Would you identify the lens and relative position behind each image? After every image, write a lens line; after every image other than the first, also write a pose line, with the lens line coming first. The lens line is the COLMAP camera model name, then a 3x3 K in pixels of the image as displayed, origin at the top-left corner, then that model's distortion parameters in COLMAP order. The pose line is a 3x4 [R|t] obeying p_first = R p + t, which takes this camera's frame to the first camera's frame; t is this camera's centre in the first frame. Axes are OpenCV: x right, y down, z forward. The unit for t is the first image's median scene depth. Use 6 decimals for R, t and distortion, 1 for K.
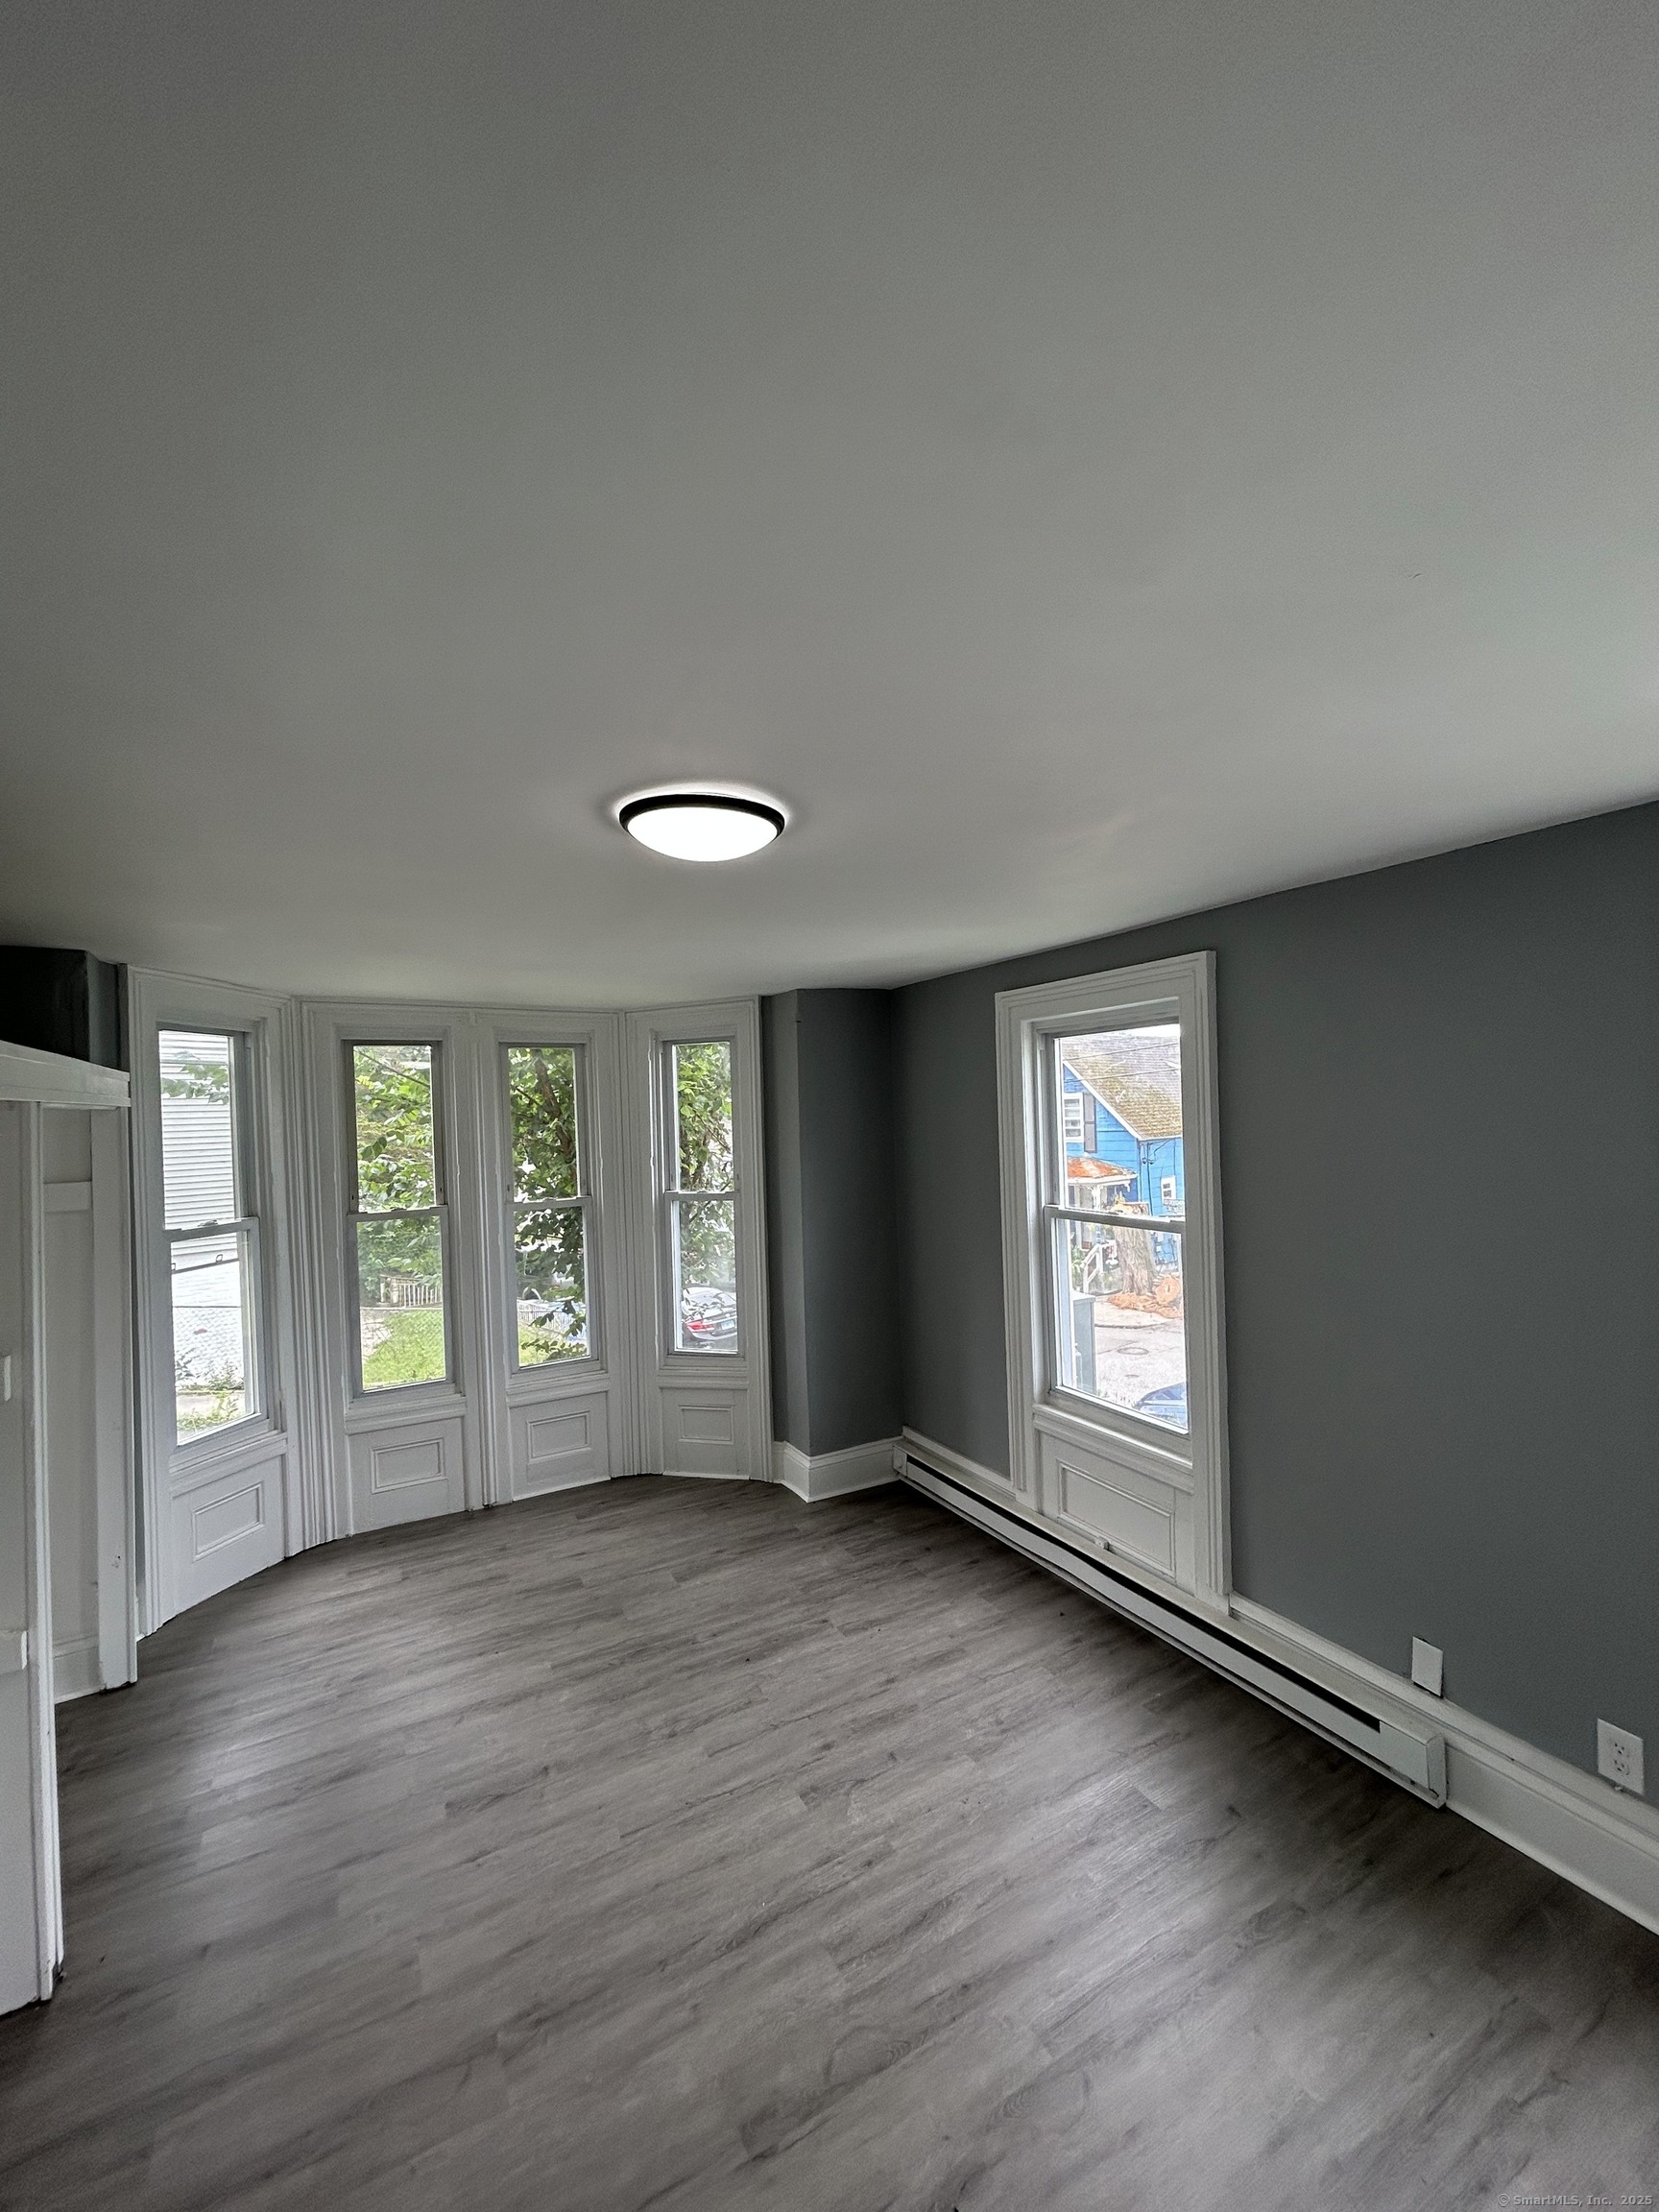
lens RADIAL K [[887.8, 0, 837.7], [0, 887.8, 1110.2], [0, 0, 1]] dist [-0.002059, -0.000036]
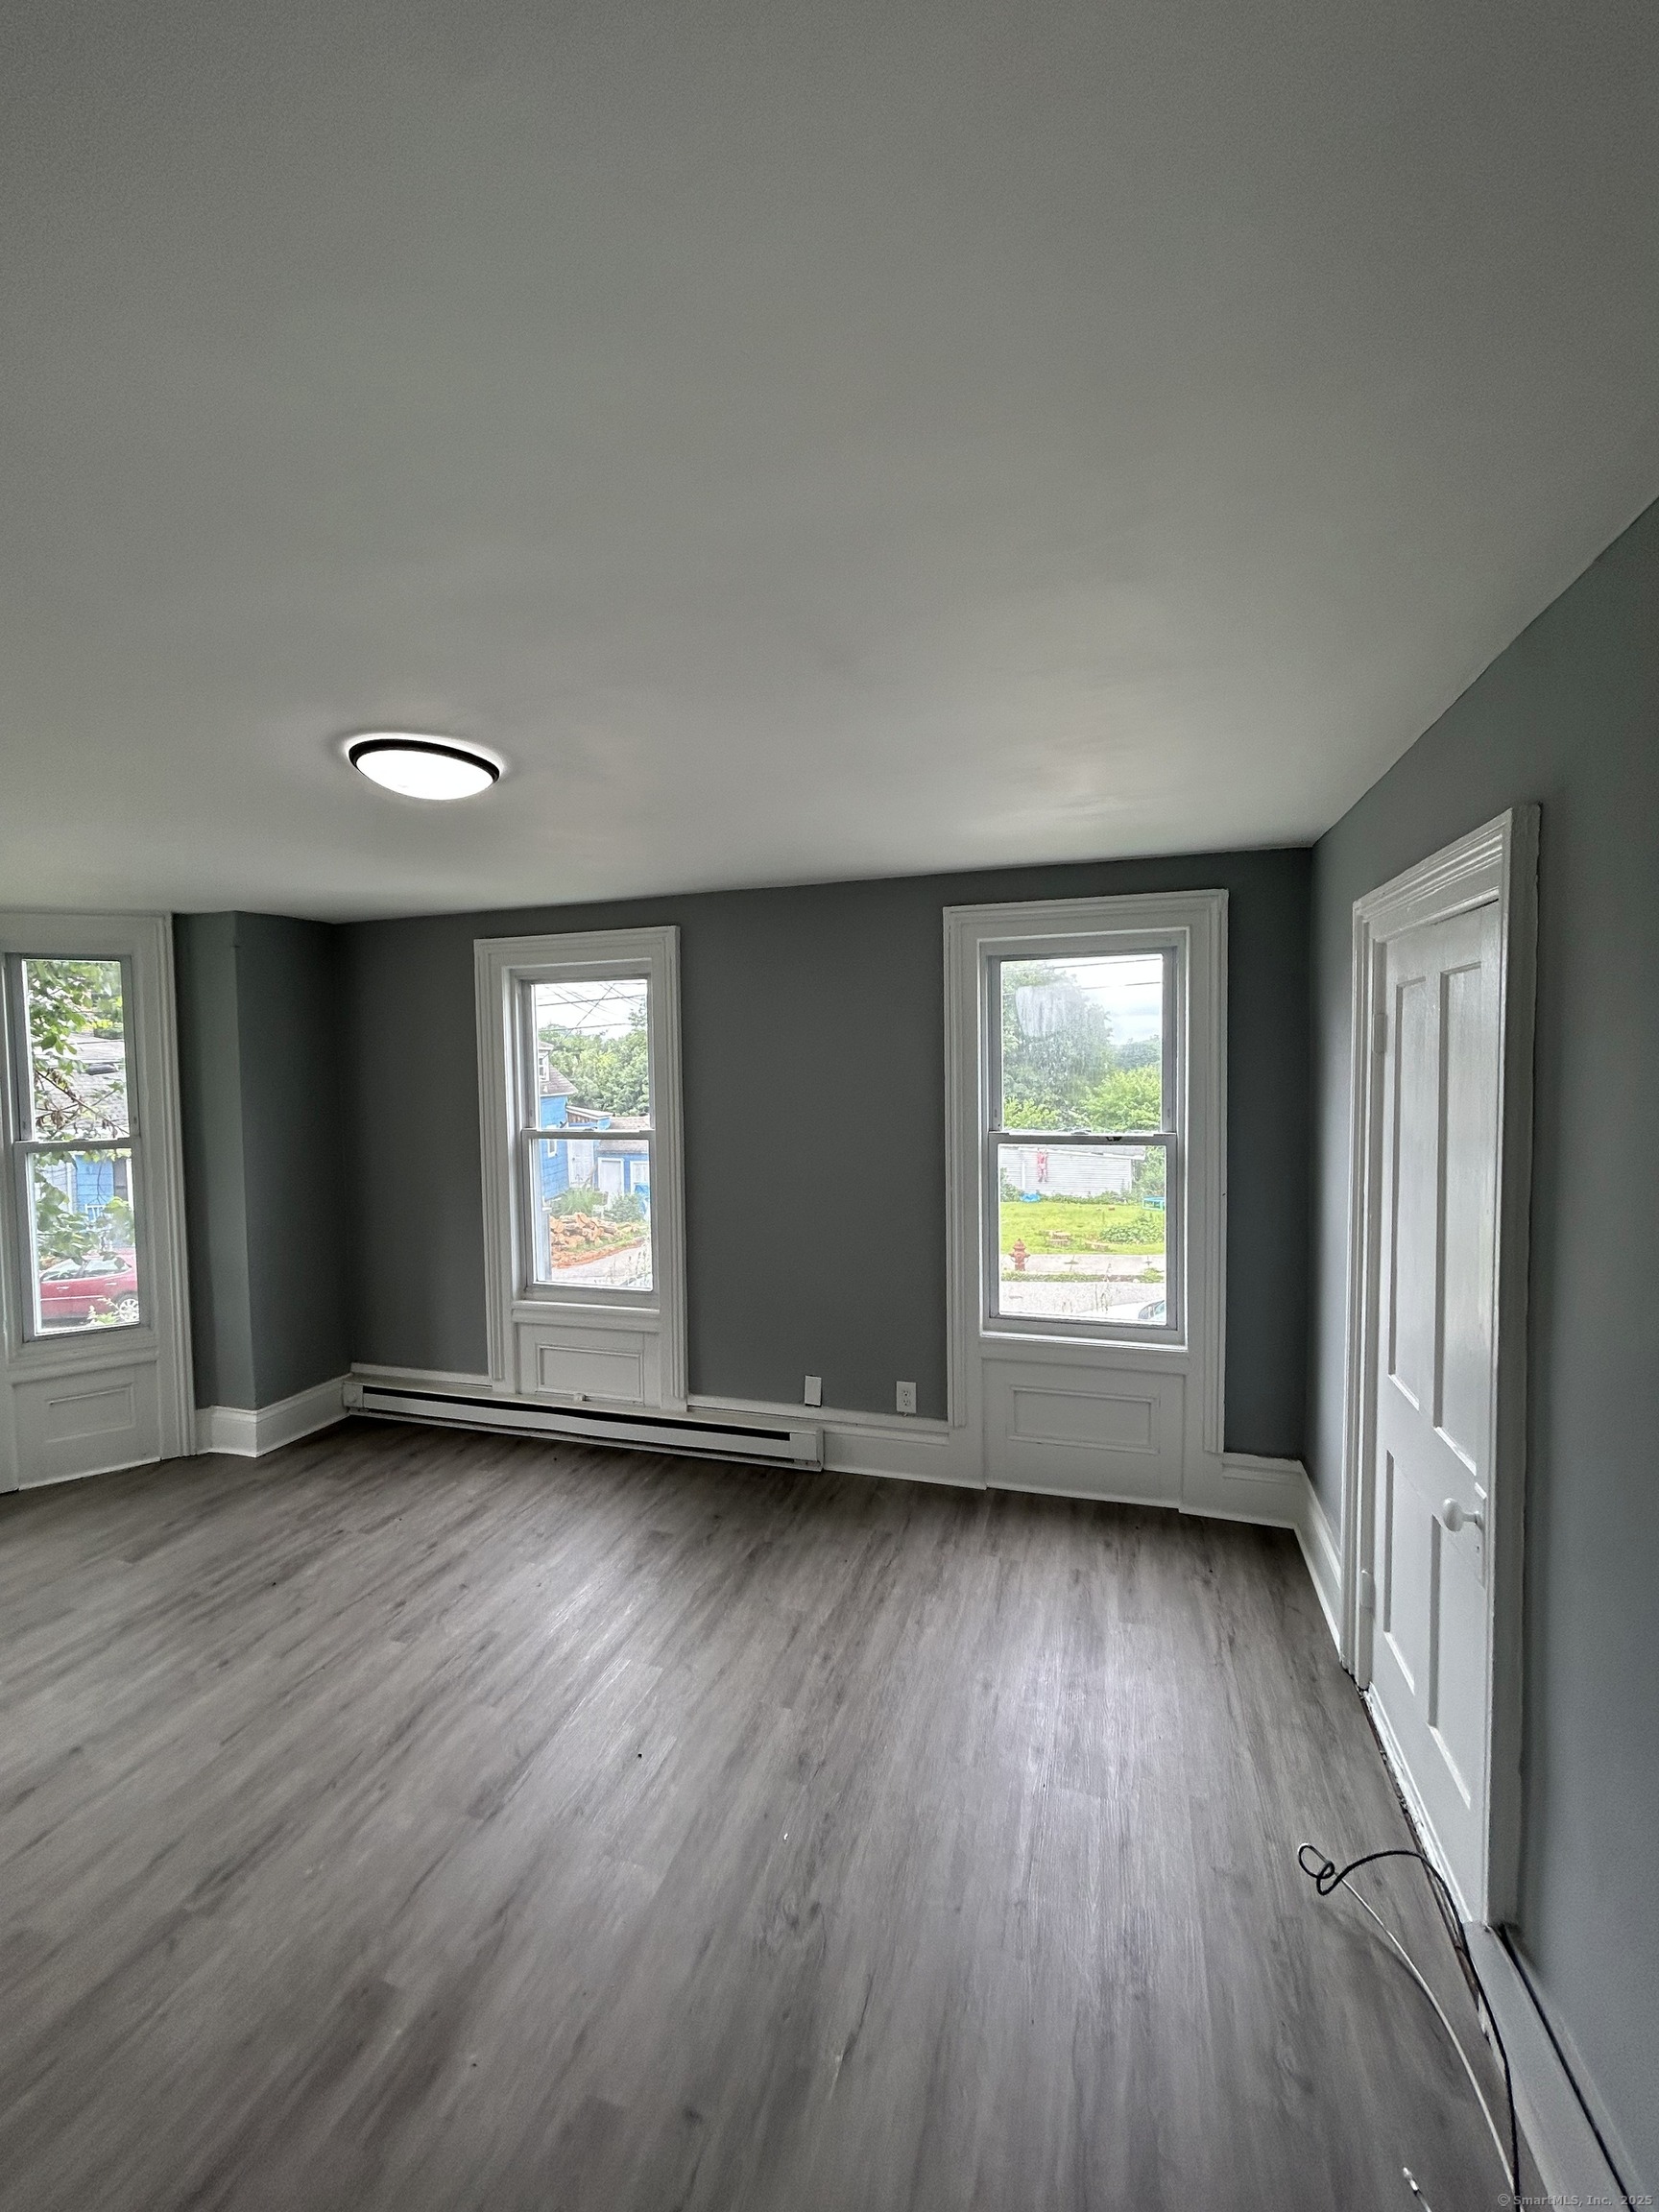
lens RADIAL K [[887.8, 0, 827.4], [0, 887.8, 1101.9], [0, 0, 1]] dist [-0.002059, -0.000036]
pose [[0.733046, -0.016895, 0.679969, -0.297908], [-0.004171, 0.999561, 0.029332, 0.041154], [-0.680166, -0.024338, 0.732654, -0.137599]]
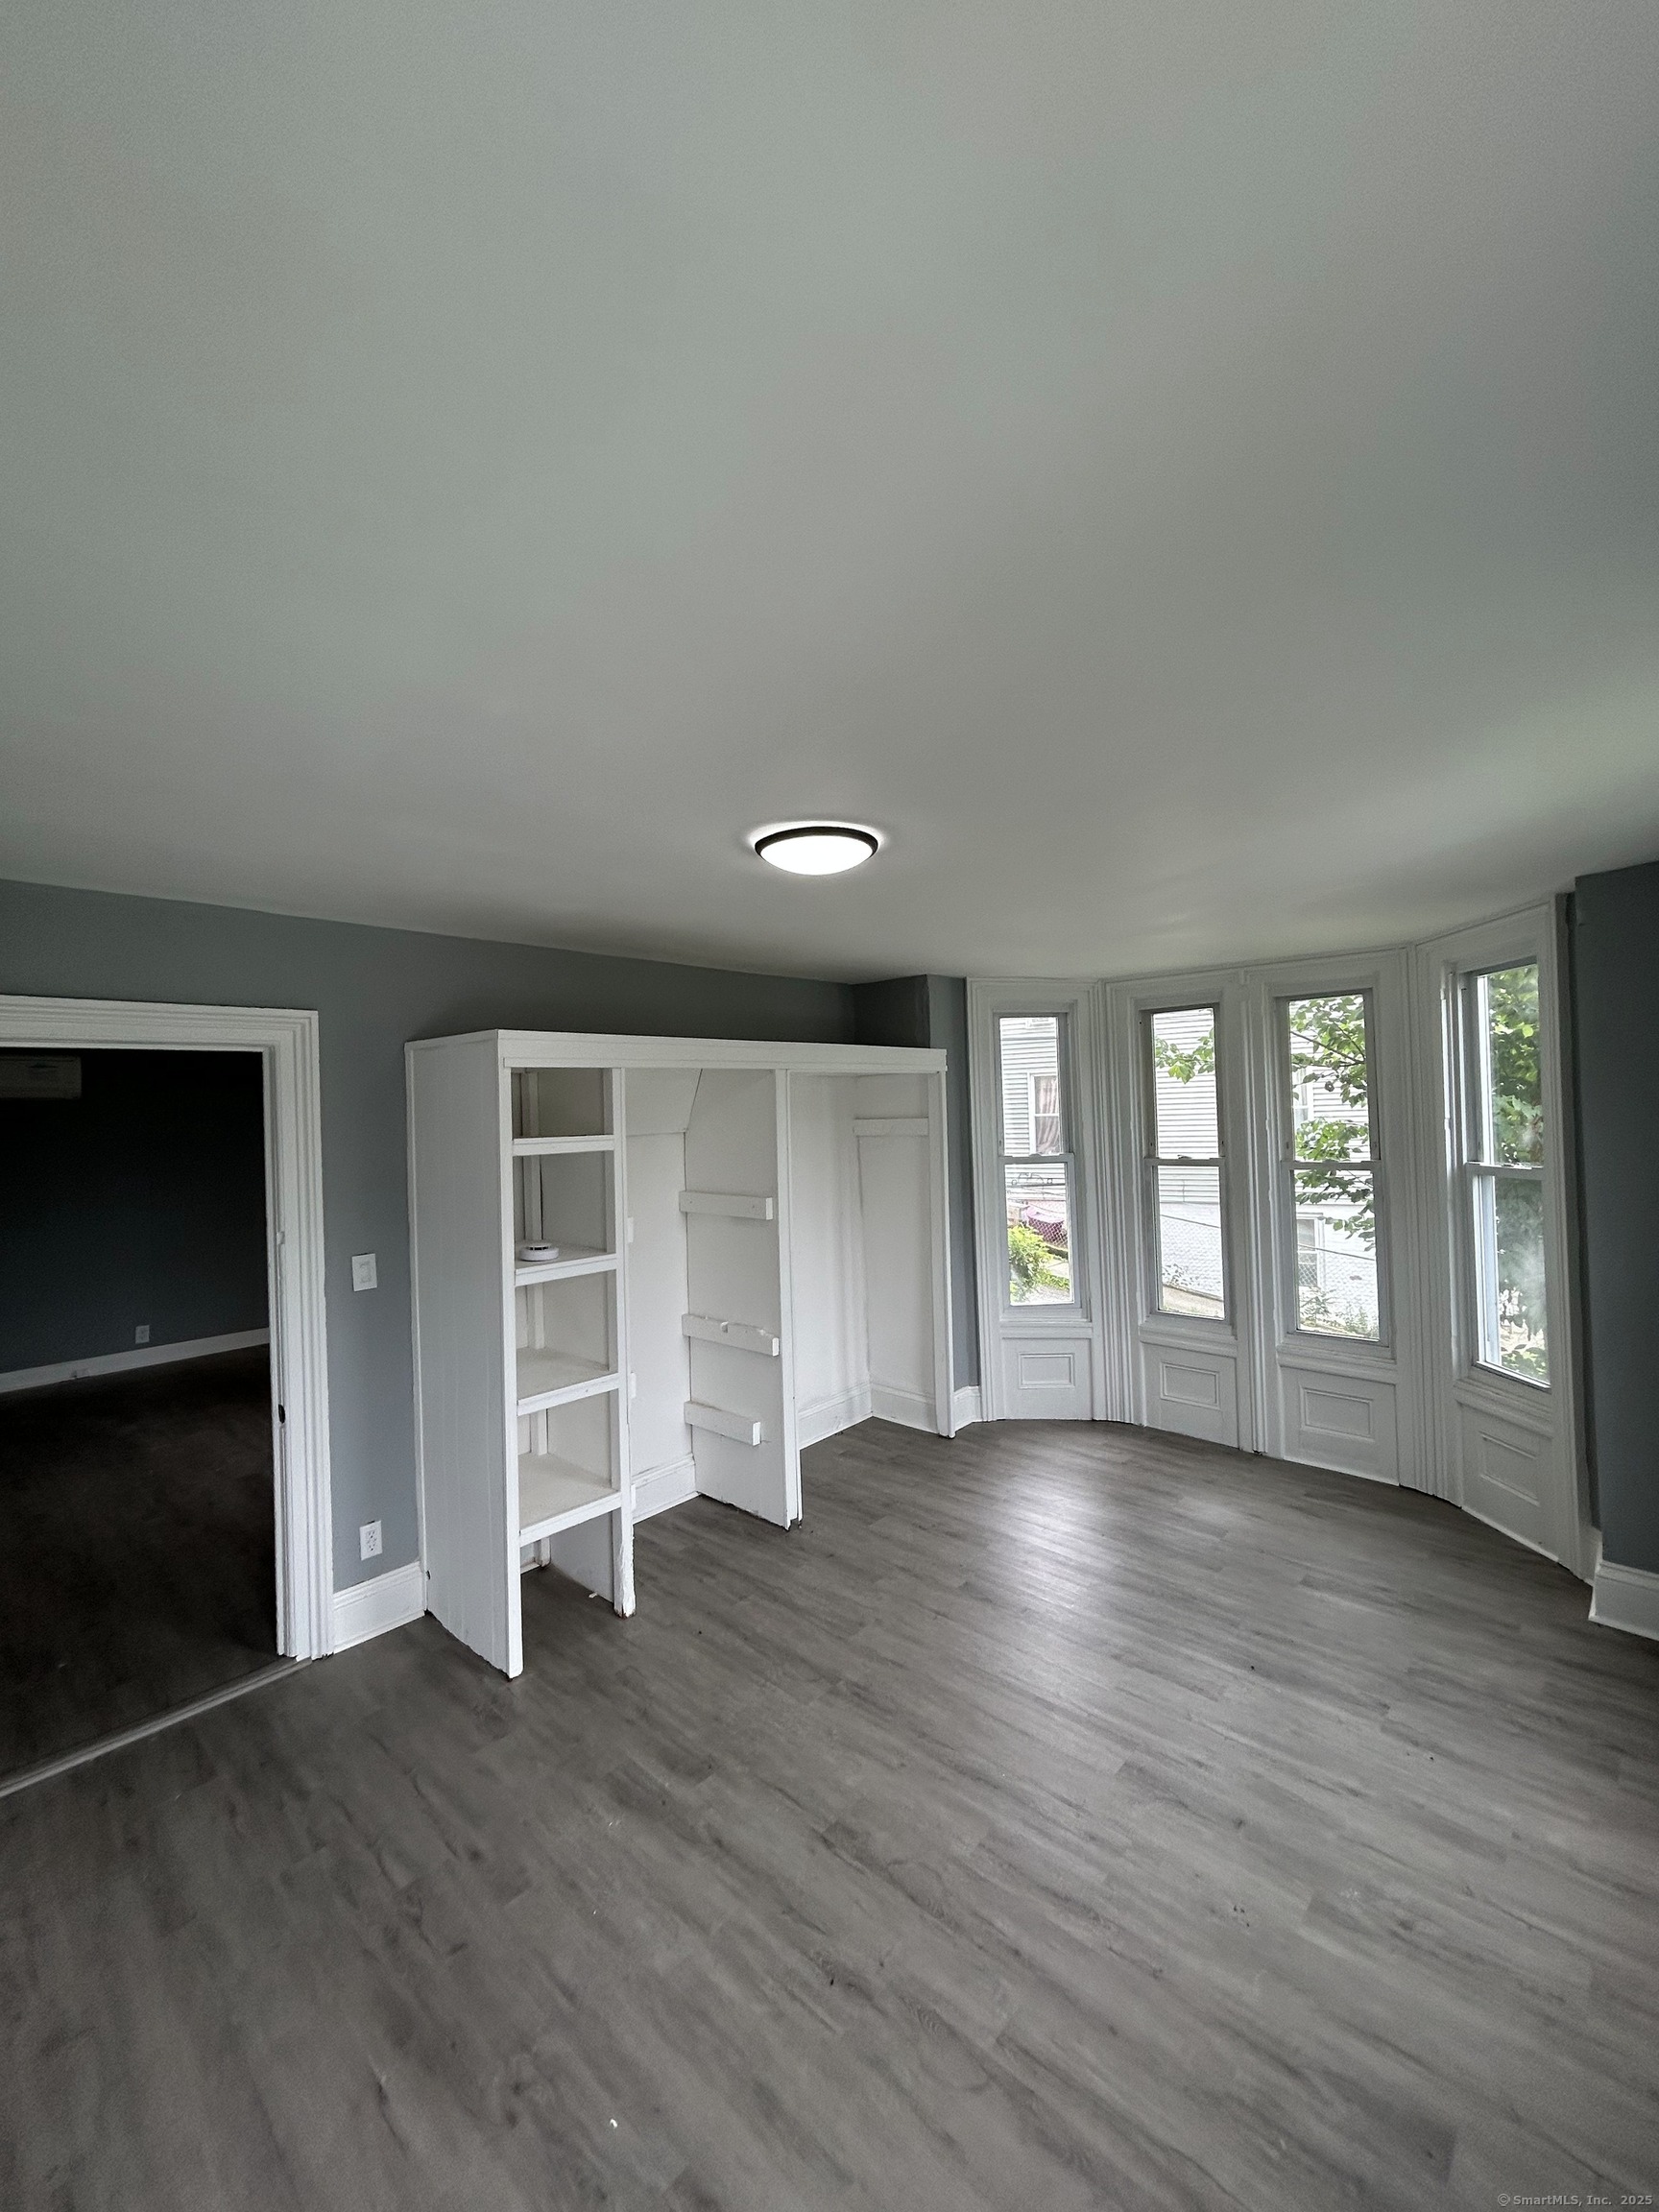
lens RADIAL K [[887.8, 0, 823.5], [0, 887.8, 1106.8], [0, 0, 1]] dist [-0.002059, -0.000036]
pose [[0.291333, 0.013067, -0.956533, 0.593635], [0.022232, 0.999544, 0.020426, 0.020324], [0.956363, -0.027217, 0.290909, 0.318339]]
